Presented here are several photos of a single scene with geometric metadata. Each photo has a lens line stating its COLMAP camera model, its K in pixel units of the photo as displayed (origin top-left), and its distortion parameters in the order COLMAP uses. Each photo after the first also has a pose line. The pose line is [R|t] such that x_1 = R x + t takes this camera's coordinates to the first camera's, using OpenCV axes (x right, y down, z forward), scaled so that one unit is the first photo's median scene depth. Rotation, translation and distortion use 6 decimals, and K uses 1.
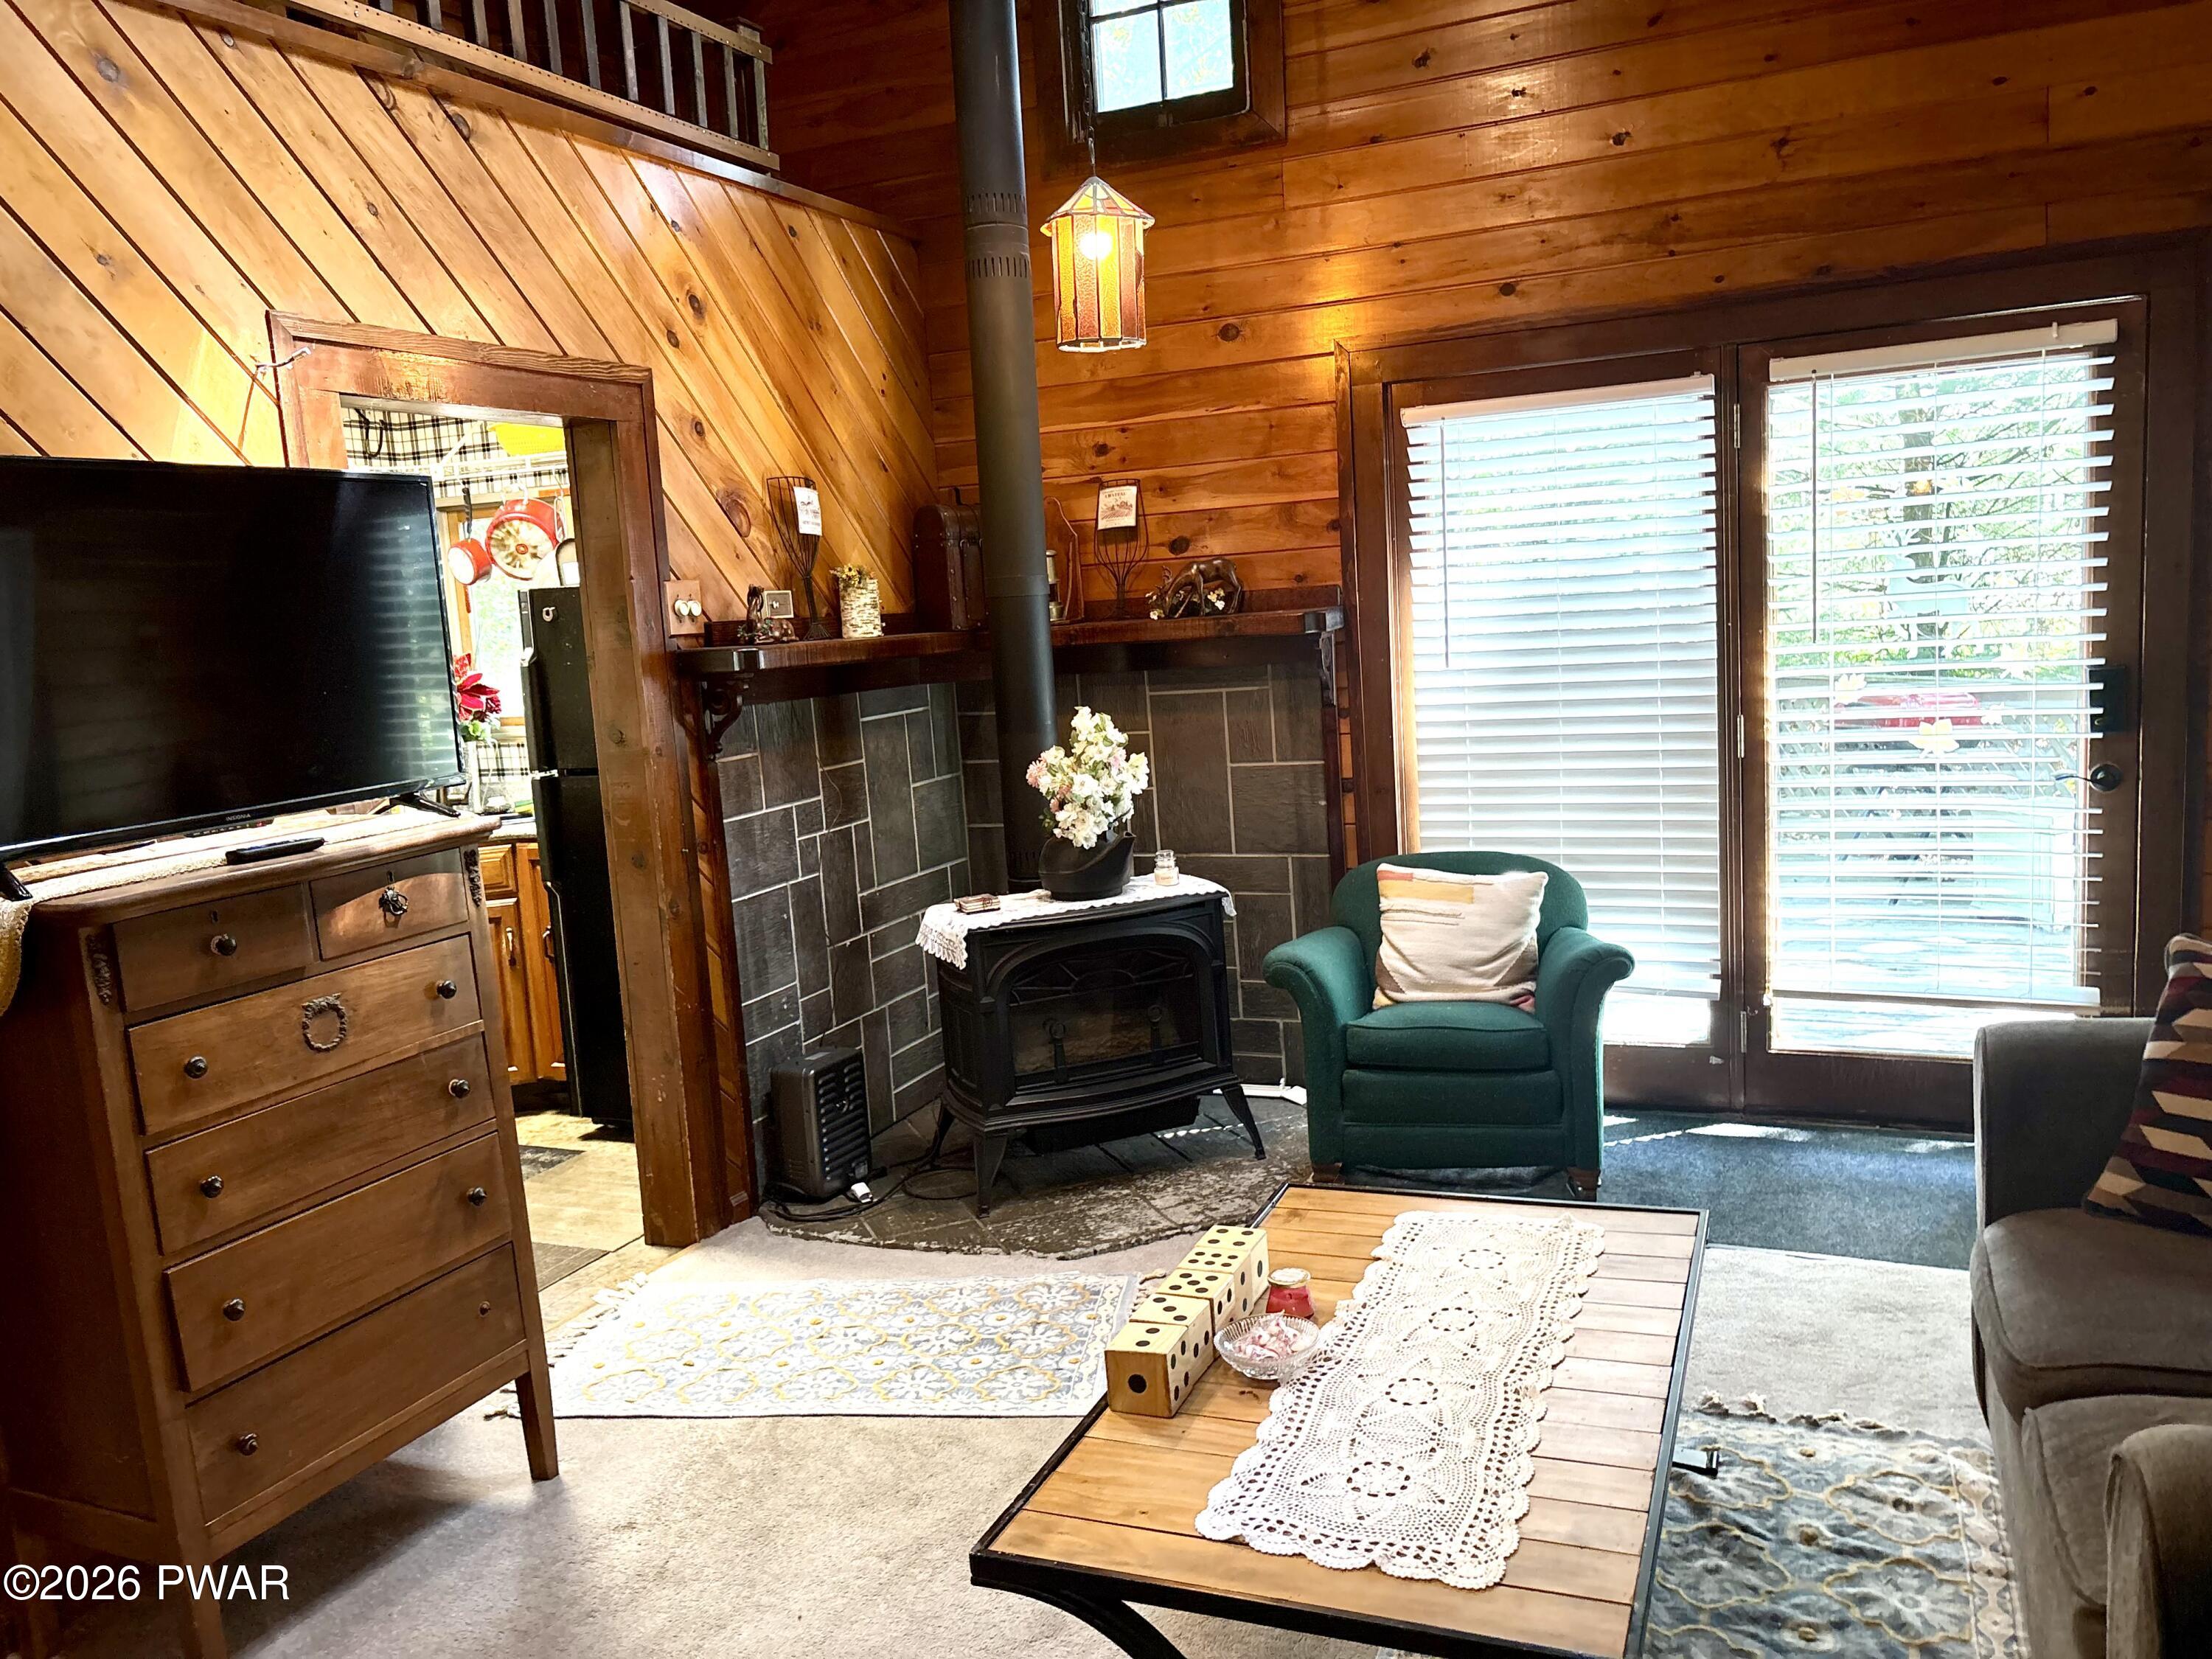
lens RADIAL K [[1707.2, 0, 1110.4], [0, 1707.2, 825.9], [0, 0, 1]] dist [0.052807, -0.064586]
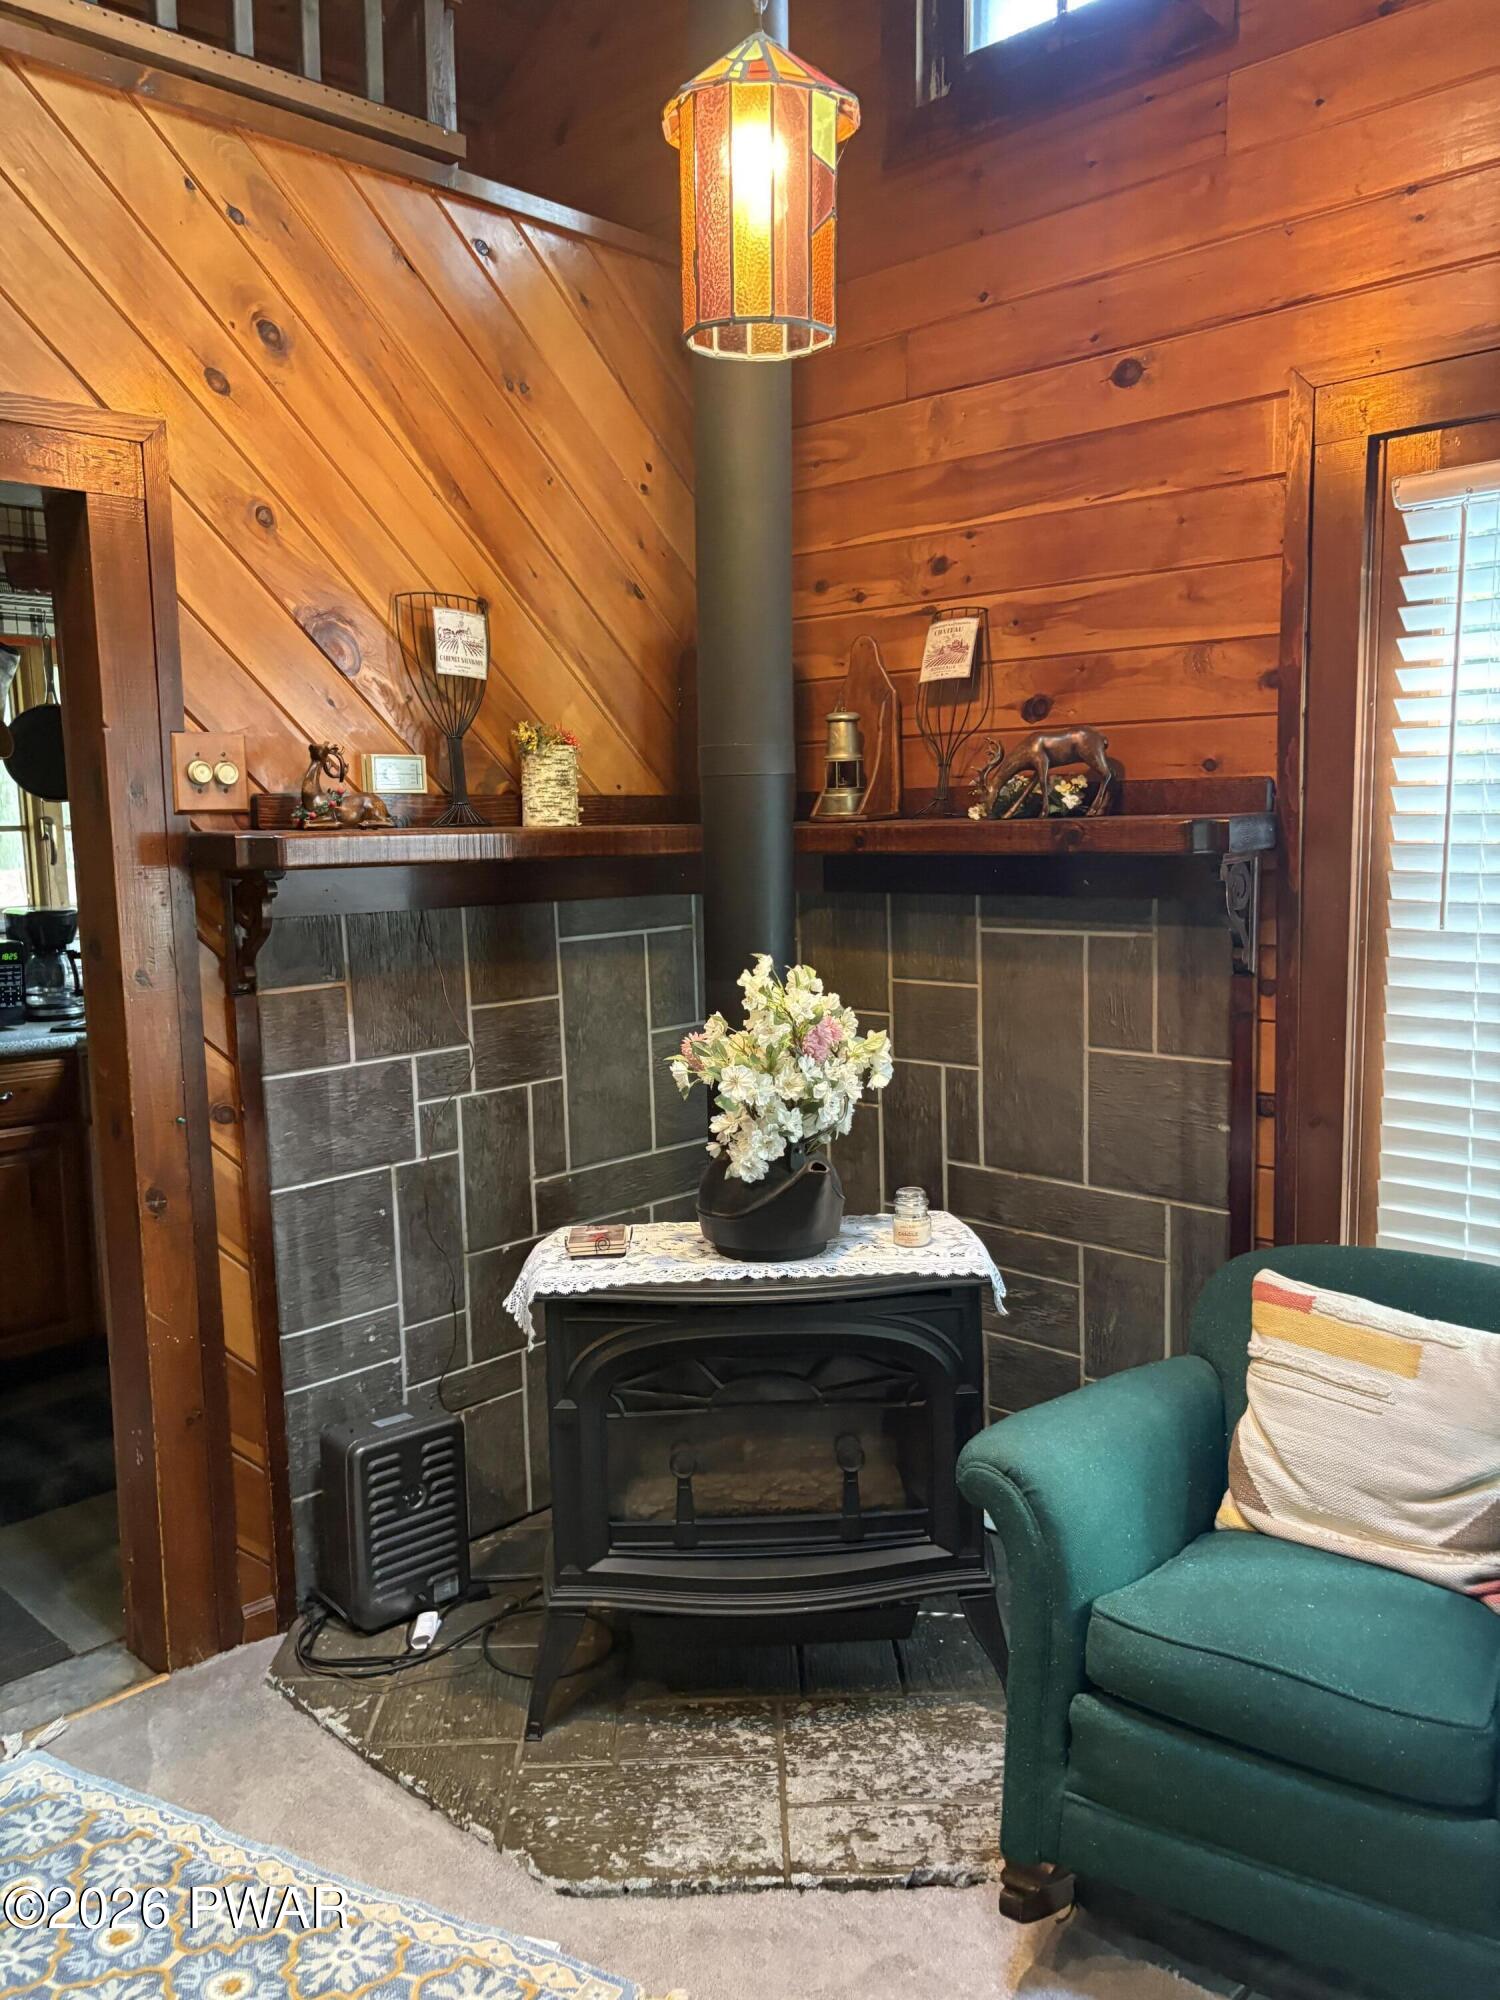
lens RADIAL K [[1543.5, 0, 738.1], [0, 1543.5, 994.7], [0, 0, 1]] dist [0.052807, -0.064586]
pose [[0.935599, 0.087740, -0.341988, 0.163806], [-0.086068, 0.996087, 0.020095, -0.064080], [0.342413, 0.010634, 0.939489, 0.451692]]
